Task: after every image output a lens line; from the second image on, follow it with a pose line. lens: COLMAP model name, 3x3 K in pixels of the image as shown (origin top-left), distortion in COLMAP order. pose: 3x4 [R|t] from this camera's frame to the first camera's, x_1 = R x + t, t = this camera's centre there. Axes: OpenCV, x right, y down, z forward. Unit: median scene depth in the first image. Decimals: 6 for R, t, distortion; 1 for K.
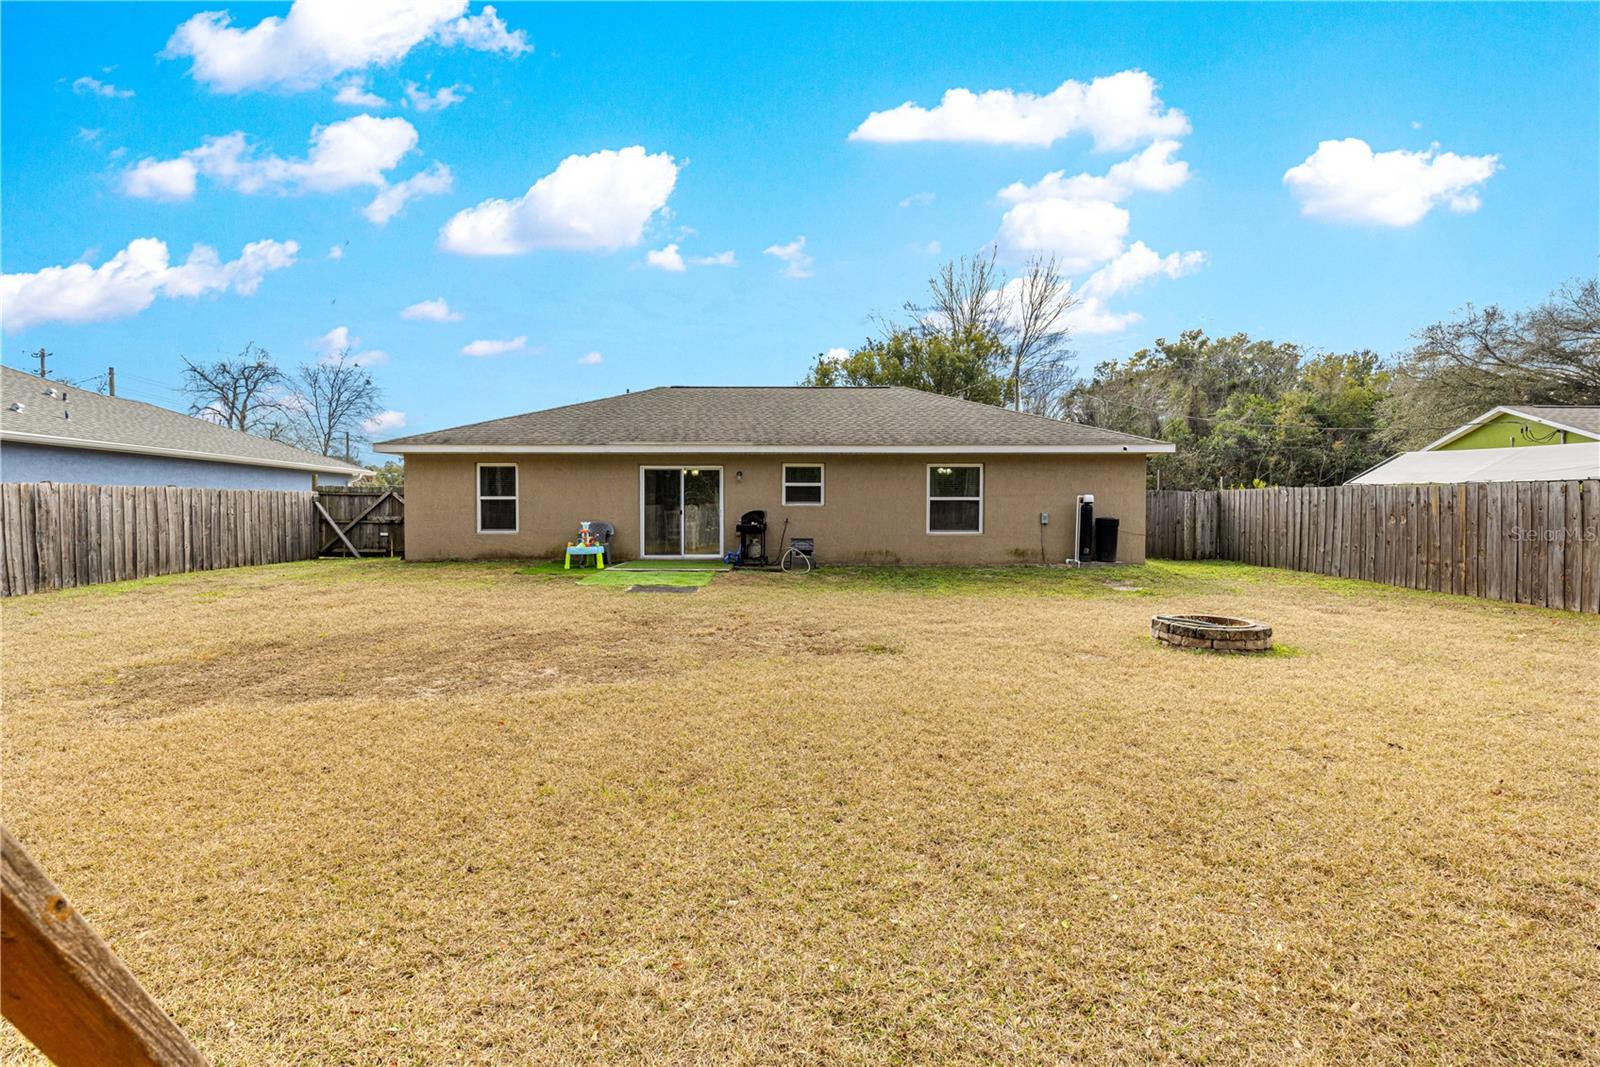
lens RADIAL K [[723.3, 0, 792.2], [0, 723.3, 529.1], [0, 0, 1]] dist [0.007765, -0.001463]
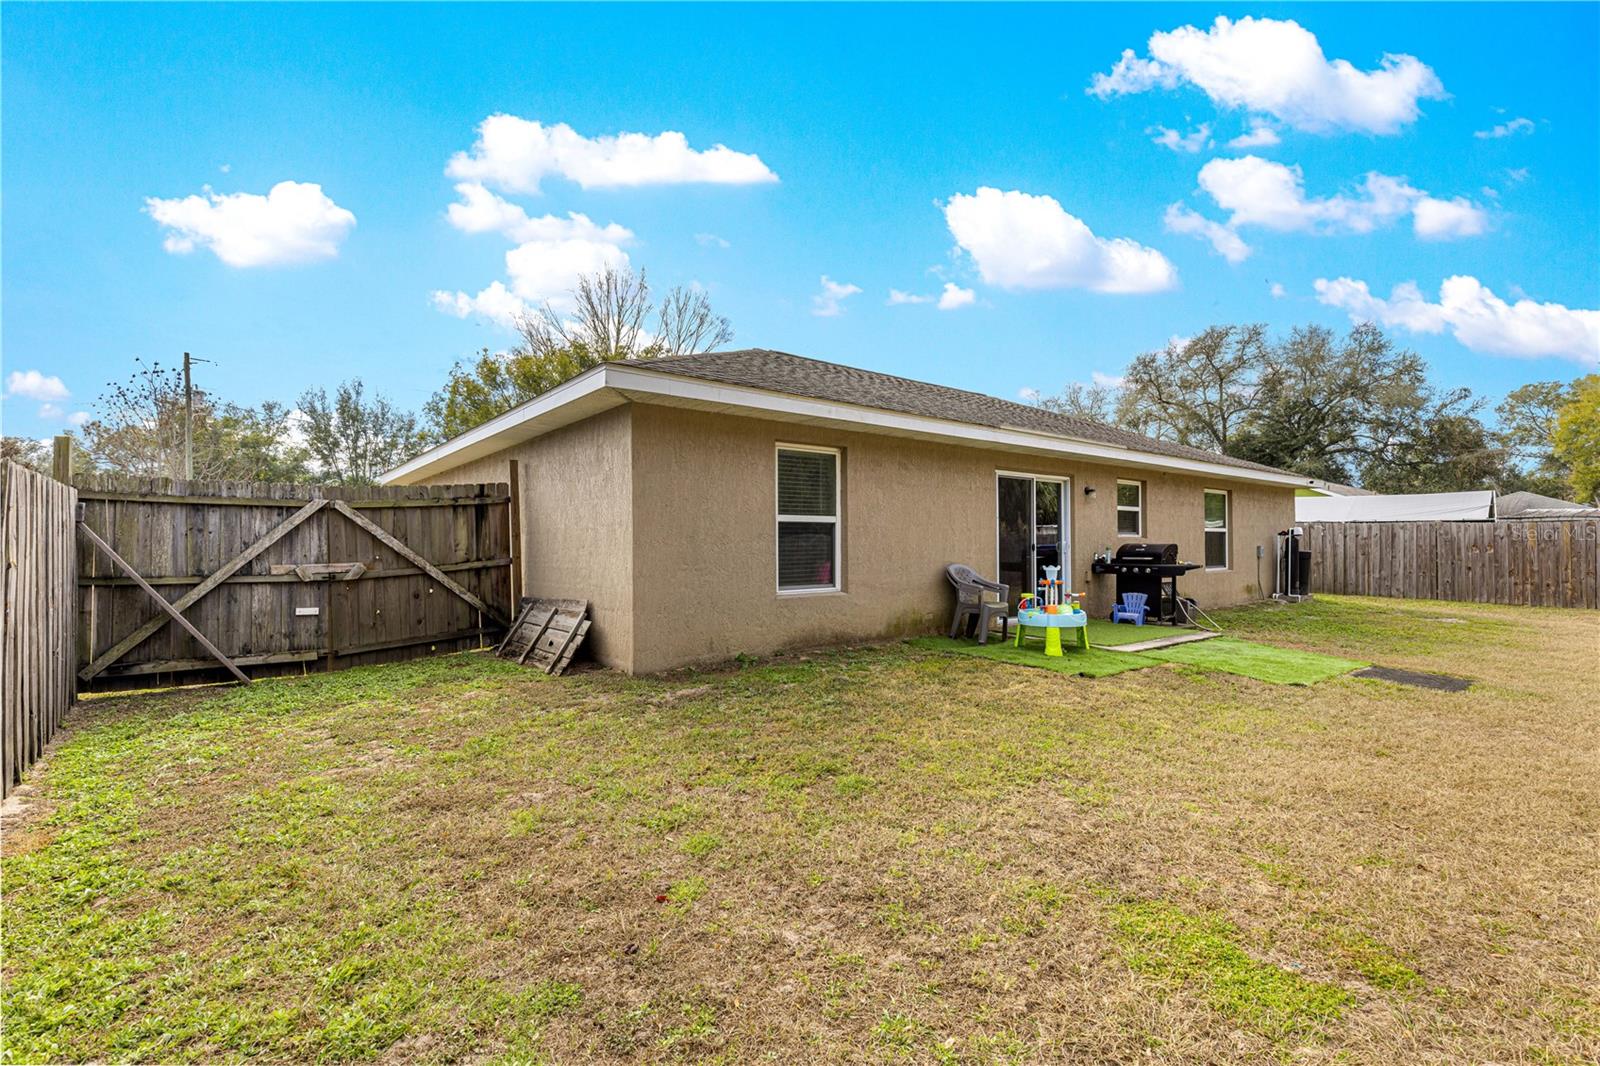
lens RADIAL K [[719.4, 0, 795.4], [0, 719.4, 542.6], [0, 0, 1]] dist [0.007630, -0.000418]
pose [[0.774616, -0.001869, 0.632430, -0.715770], [0.021080, 0.999516, -0.022865, -0.017405], [-0.632081, 0.031044, 0.774280, 0.649976]]
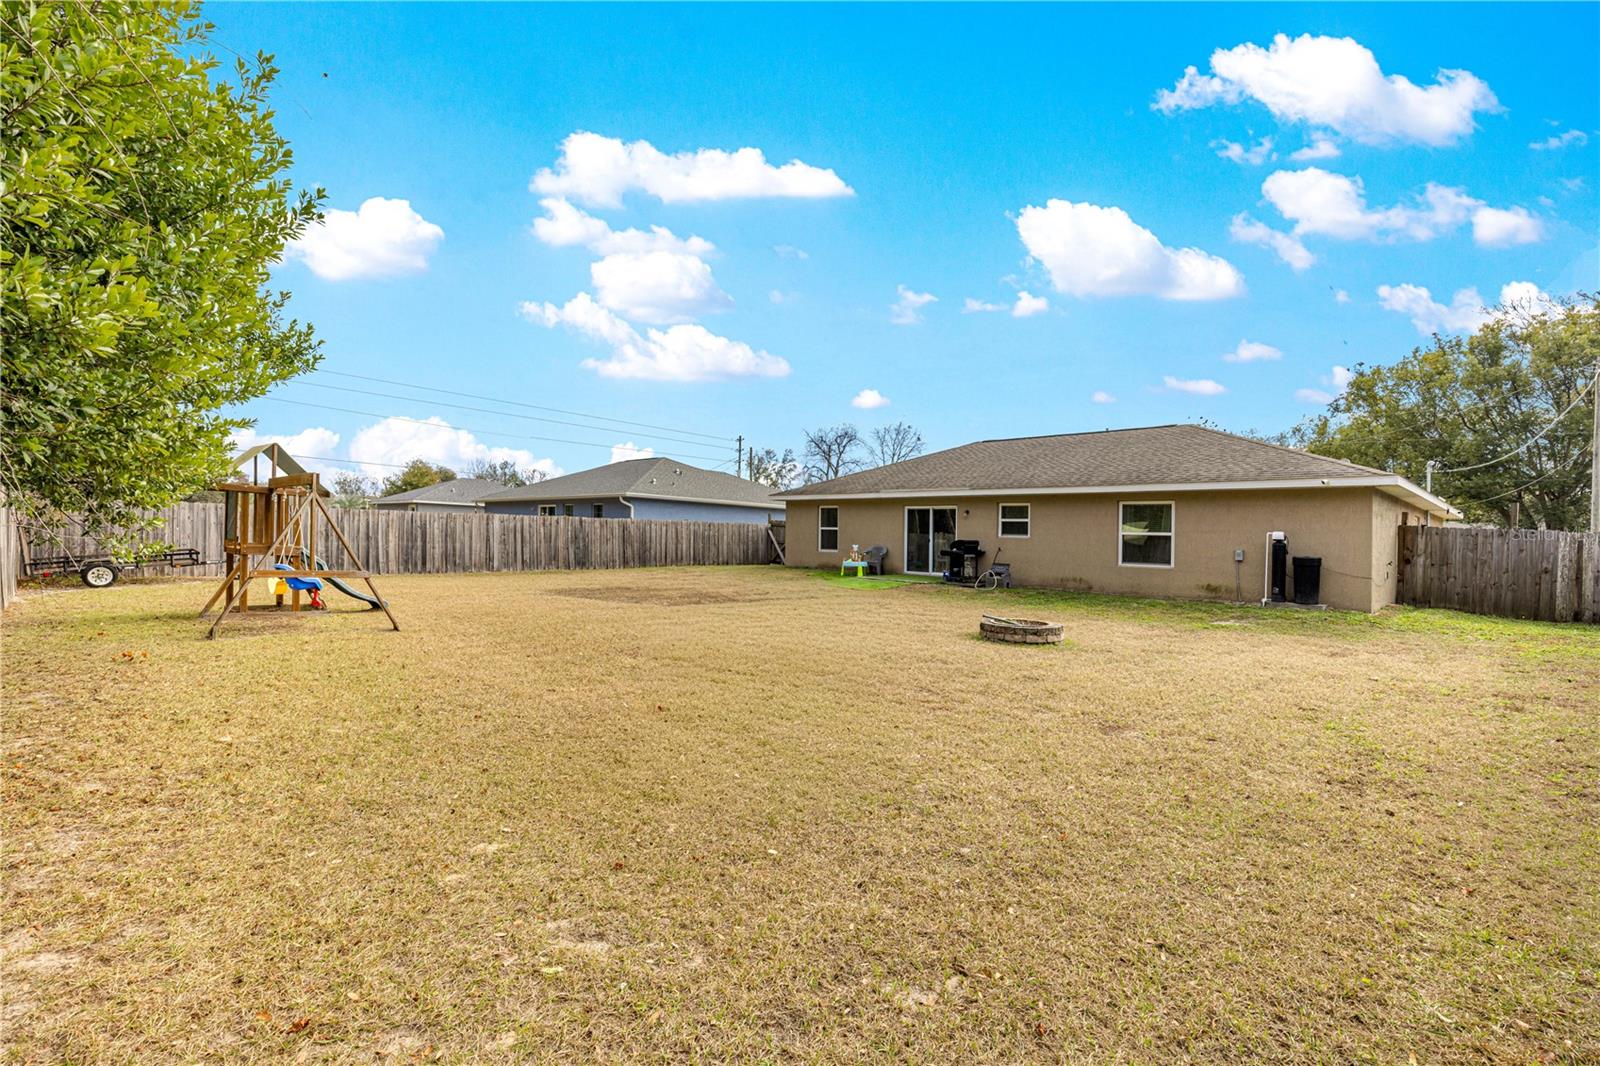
lens RADIAL K [[719.4, 0, 795.4], [0, 719.4, 542.6], [0, 0, 1]] dist [0.007630, -0.000418]
pose [[0.710041, 0.025198, -0.703709, 0.607207], [-0.046788, 0.998839, -0.011443, 0.007432], [0.702604, 0.041050, 0.710396, -0.120188]]
